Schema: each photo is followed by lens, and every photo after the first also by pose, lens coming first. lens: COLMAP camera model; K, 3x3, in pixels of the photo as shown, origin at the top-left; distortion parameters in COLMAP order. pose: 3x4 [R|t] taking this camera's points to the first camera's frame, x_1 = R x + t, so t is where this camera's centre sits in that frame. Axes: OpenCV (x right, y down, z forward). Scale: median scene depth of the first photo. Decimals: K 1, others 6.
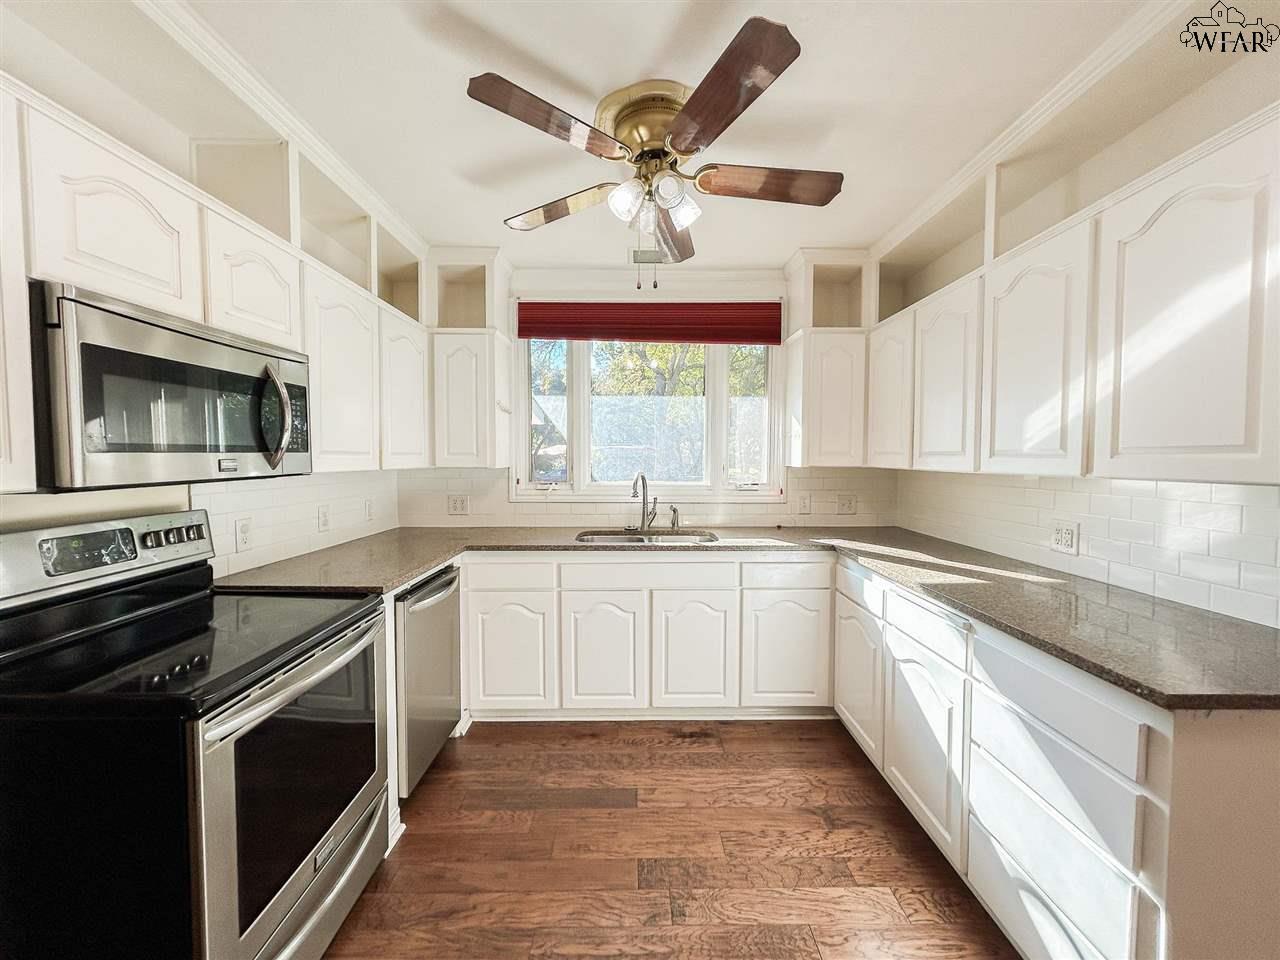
lens RADIAL K [[516.2, 0, 631.3], [0, 516.2, 478.5], [0, 0, 1]] dist [-0.002827, 0.000331]
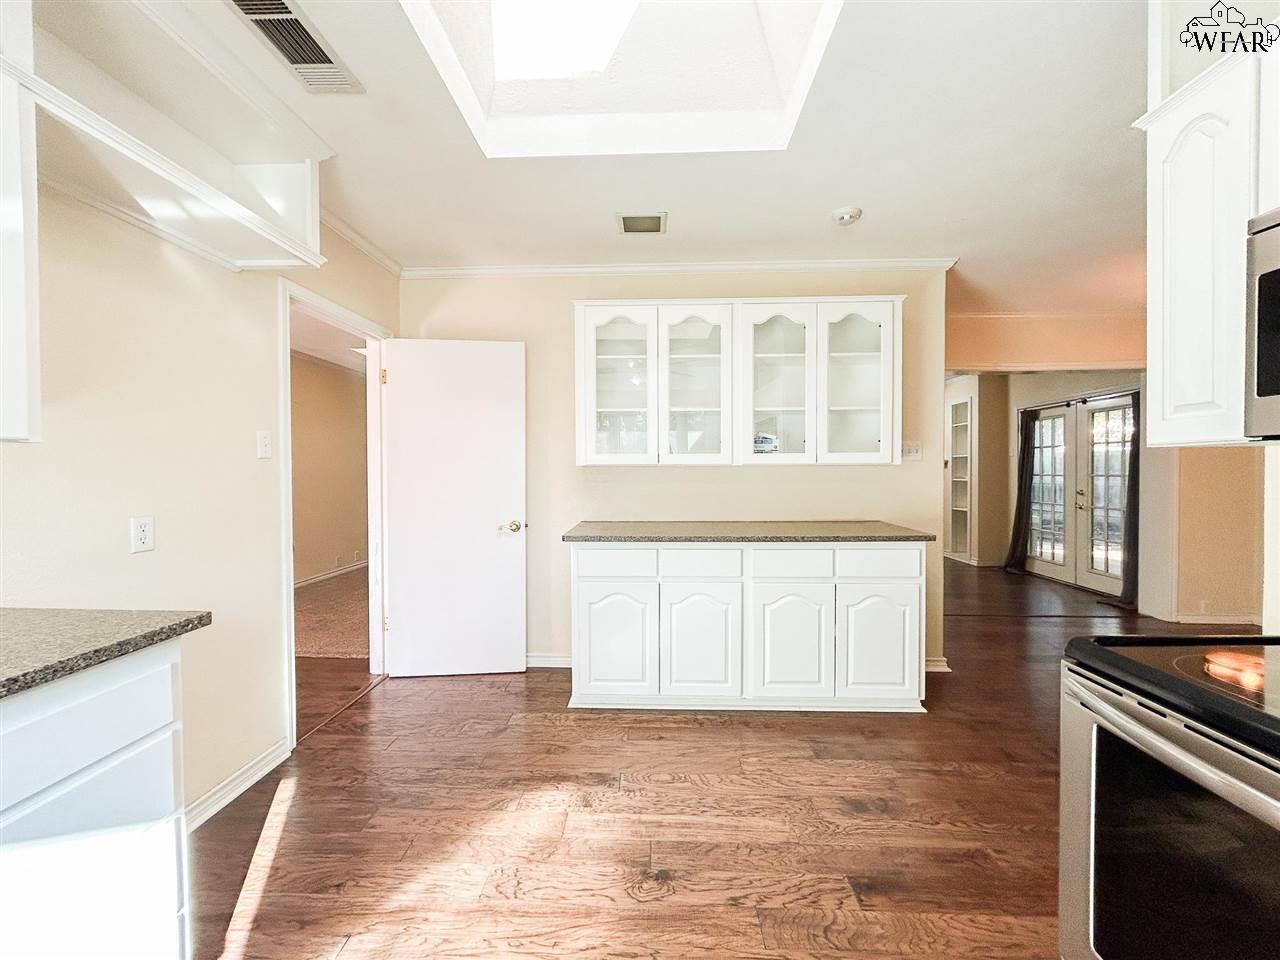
lens RADIAL K [[516.2, 0, 637.9], [0, 516.2, 474.9], [0, 0, 1]] dist [-0.002827, 0.000331]
pose [[-0.999619, 0.002518, 0.027500, -0.001613], [0.004058, 0.998418, 0.056089, 0.012643], [-0.027315, 0.056179, -0.998047, 0.849487]]
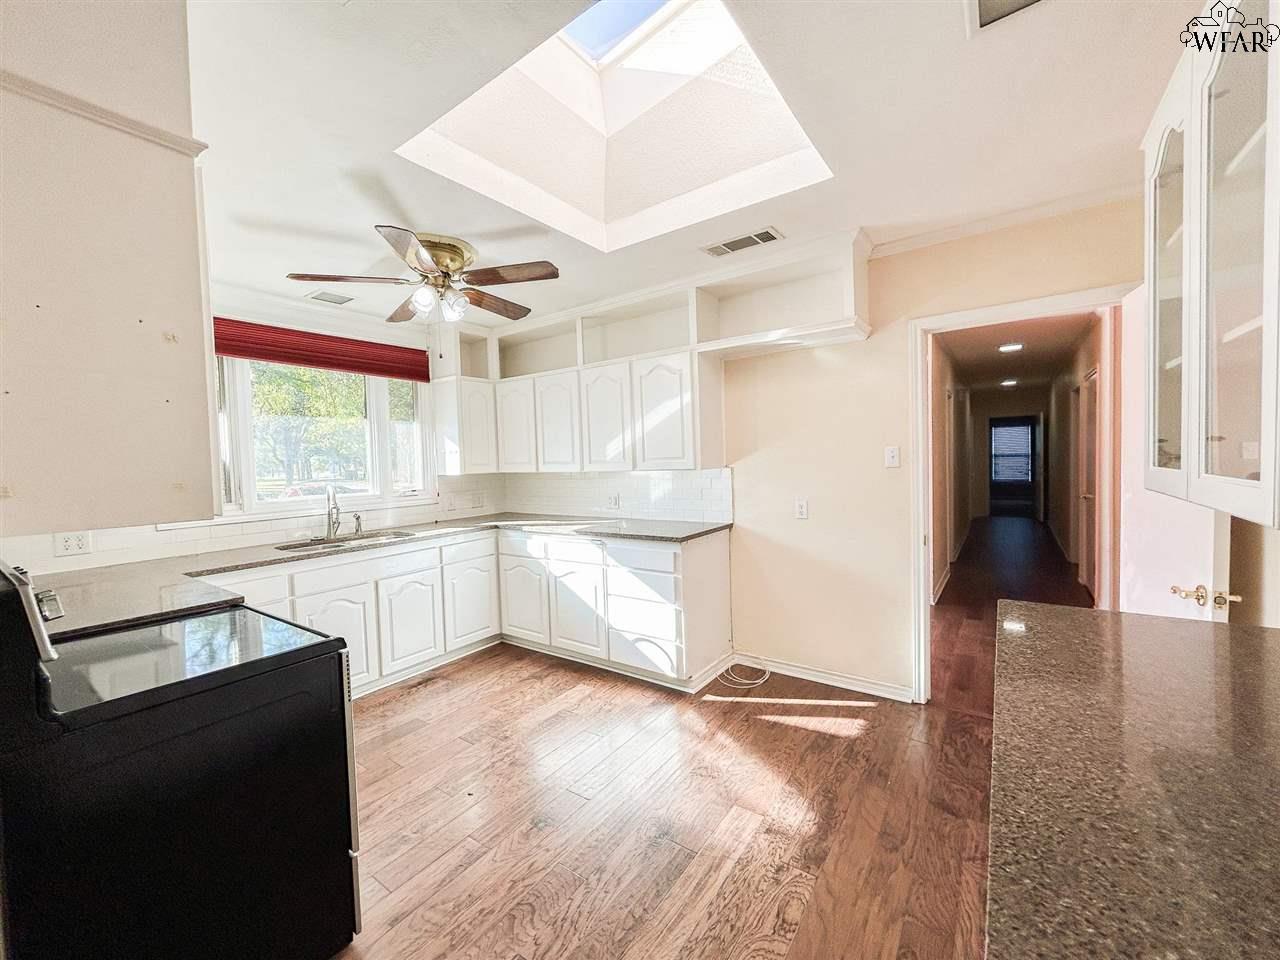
lens RADIAL K [[516.2, 0, 638.2], [0, 516.2, 482.1], [0, 0, 1]] dist [-0.002827, 0.000331]
pose [[0.578669, -0.058347, 0.813472, -0.637157], [0.067684, 0.997433, 0.023395, -0.003186], [-0.812749, 0.041521, 0.581133, -0.242408]]
